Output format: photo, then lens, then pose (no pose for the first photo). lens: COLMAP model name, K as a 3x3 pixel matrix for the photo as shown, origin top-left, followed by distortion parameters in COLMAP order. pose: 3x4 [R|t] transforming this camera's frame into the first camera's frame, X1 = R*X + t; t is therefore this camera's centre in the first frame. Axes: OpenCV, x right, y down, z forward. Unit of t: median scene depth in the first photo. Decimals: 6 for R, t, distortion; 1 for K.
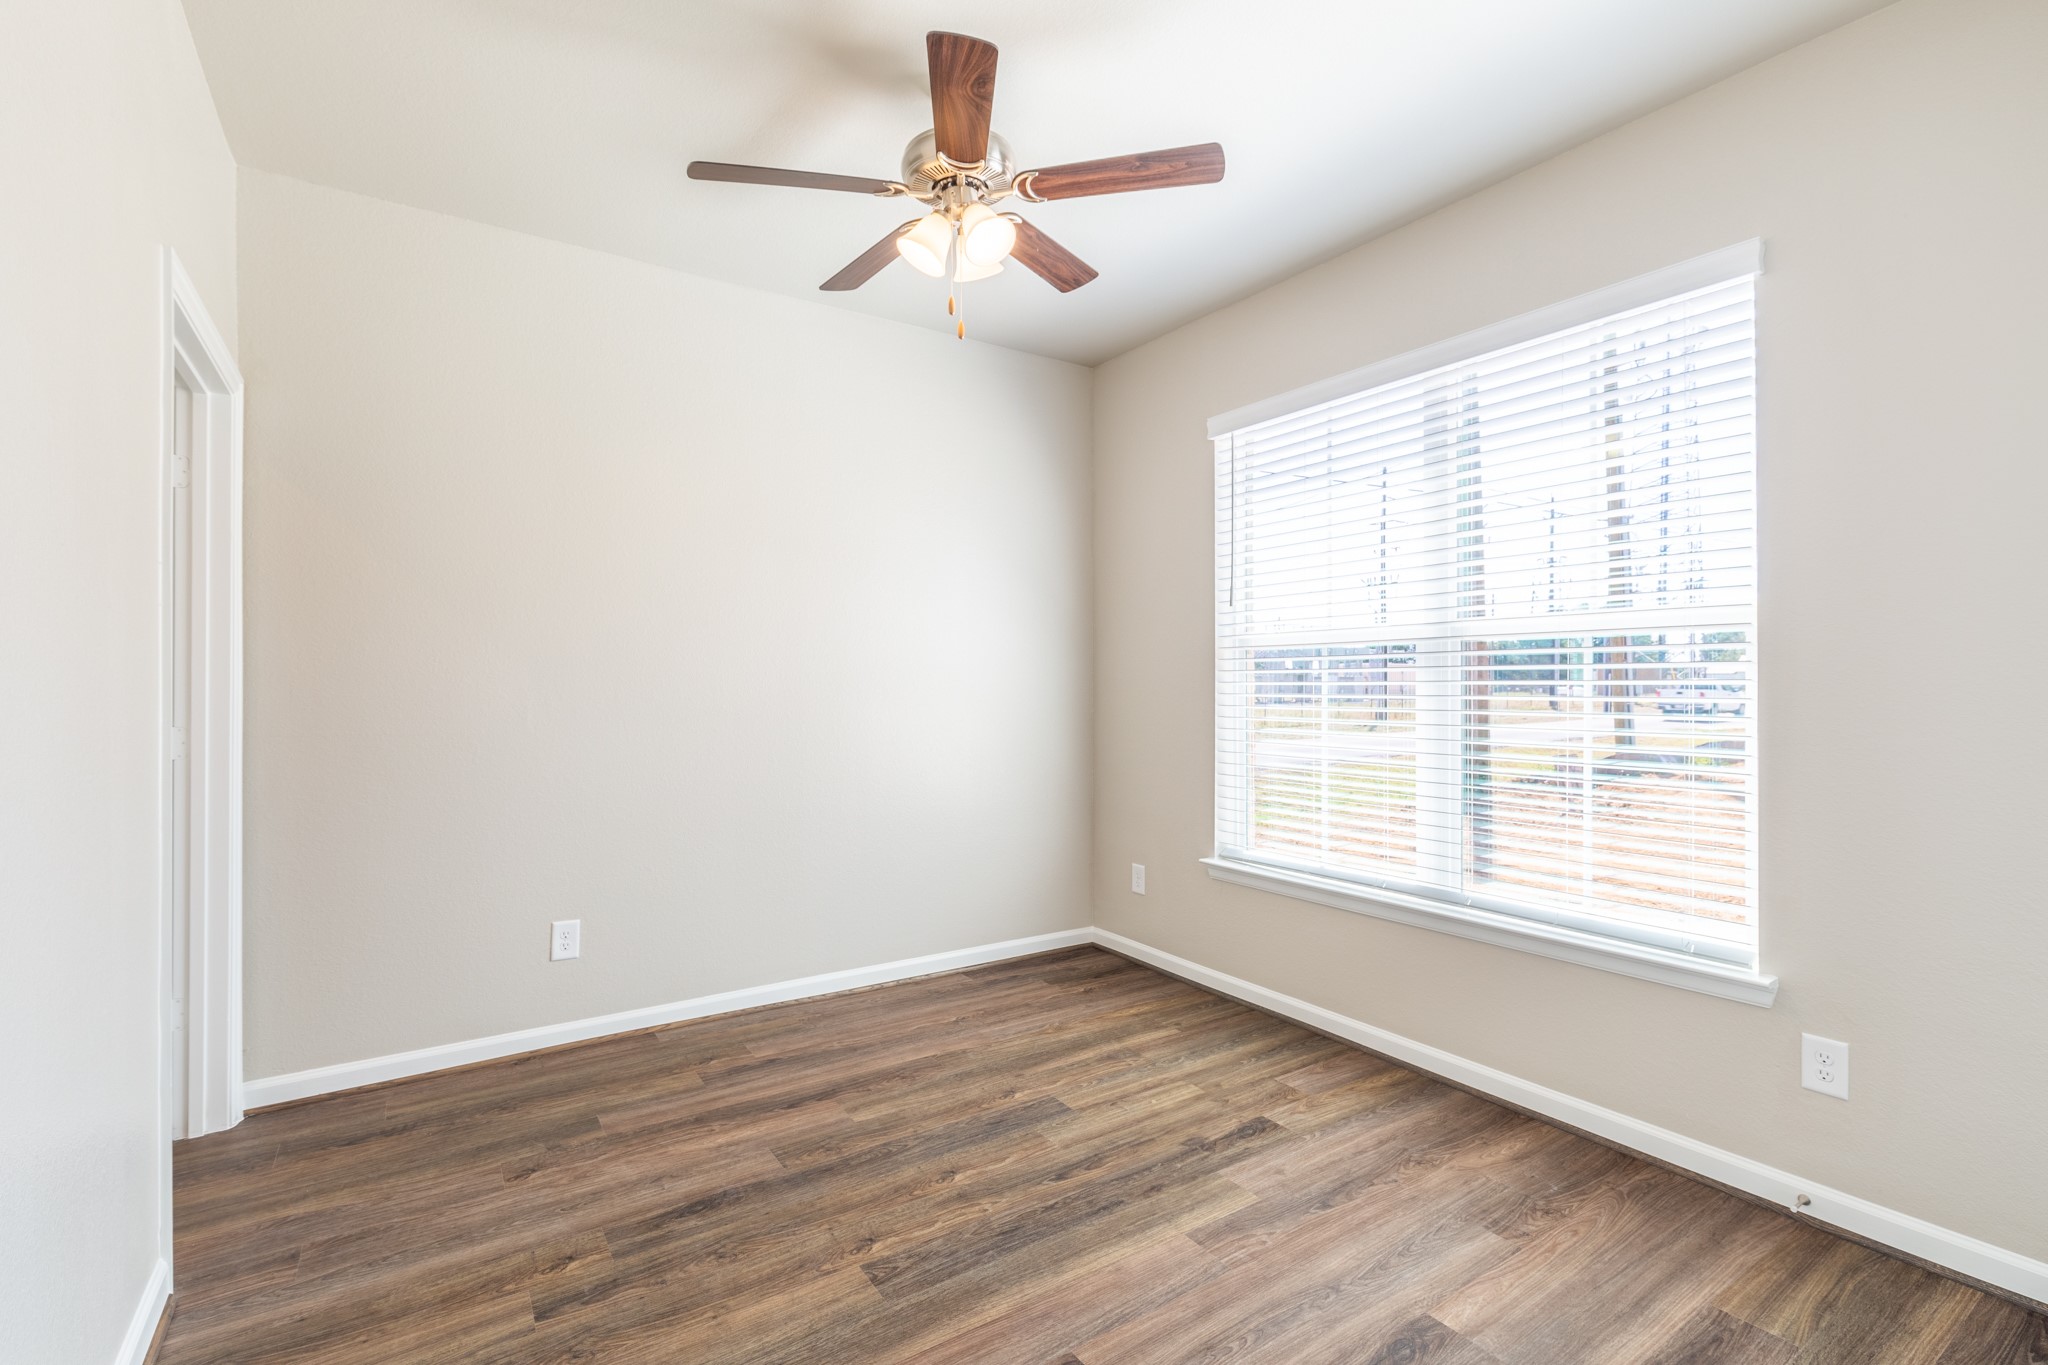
lens RADIAL K [[980.1, 0, 1021.2], [0, 980.1, 682.9], [0, 0, 1]] dist [0.012413, -0.001897]
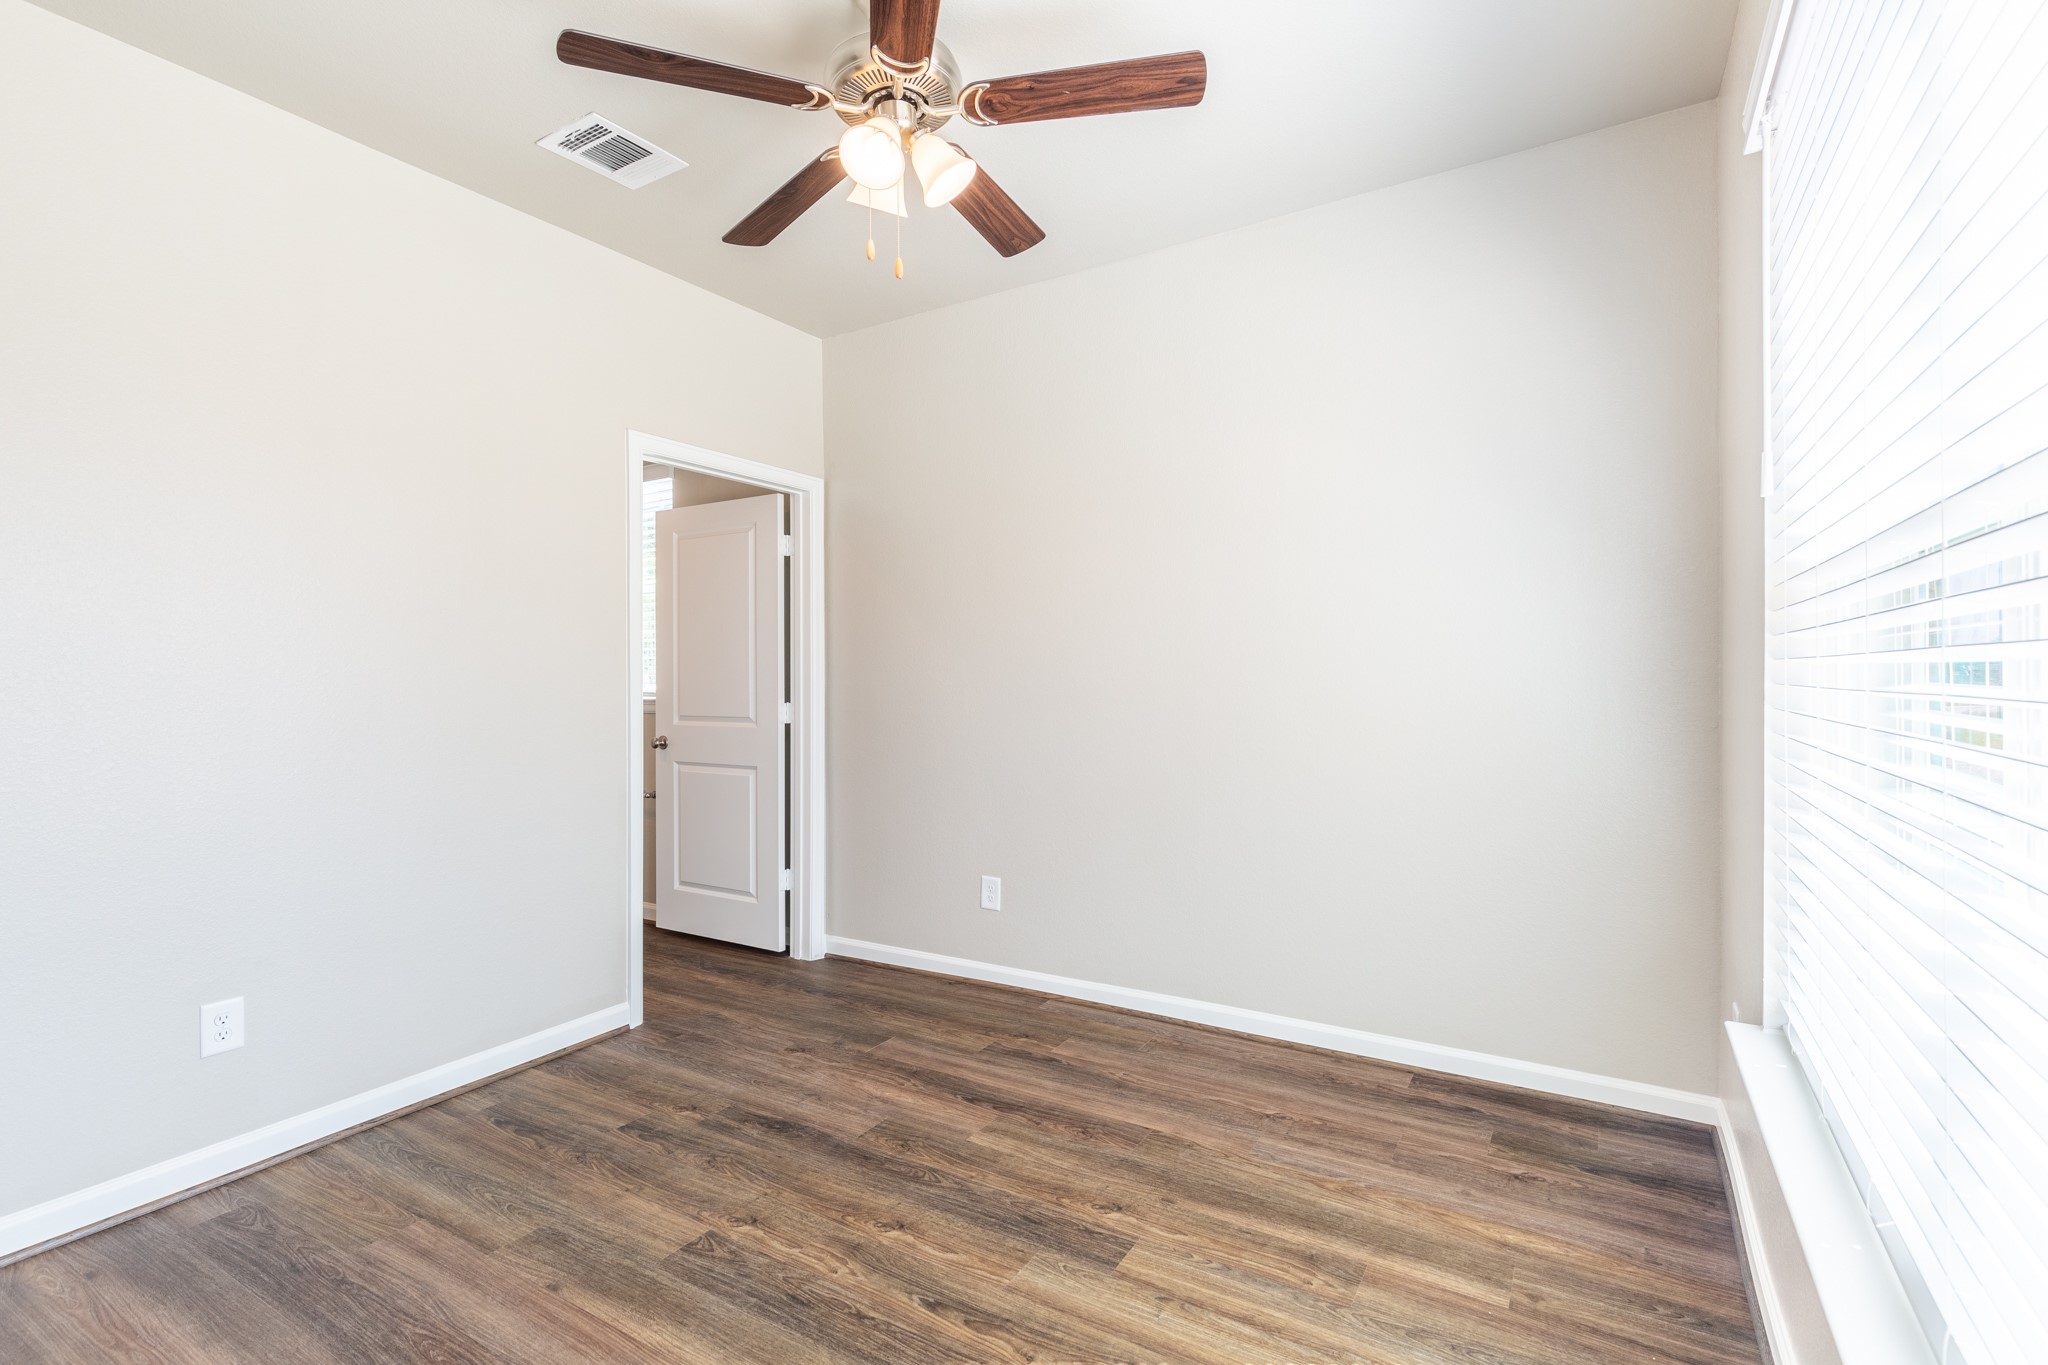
lens RADIAL K [[980.1, 0, 1021.2], [0, 980.1, 682.9], [0, 0, 1]] dist [0.012413, -0.001897]
pose [[0.378233, 0.001701, -0.925709, 0.675357], [0.013661, 0.999879, 0.007419, 0.015514], [0.925610, -0.015452, 0.378164, 0.687896]]
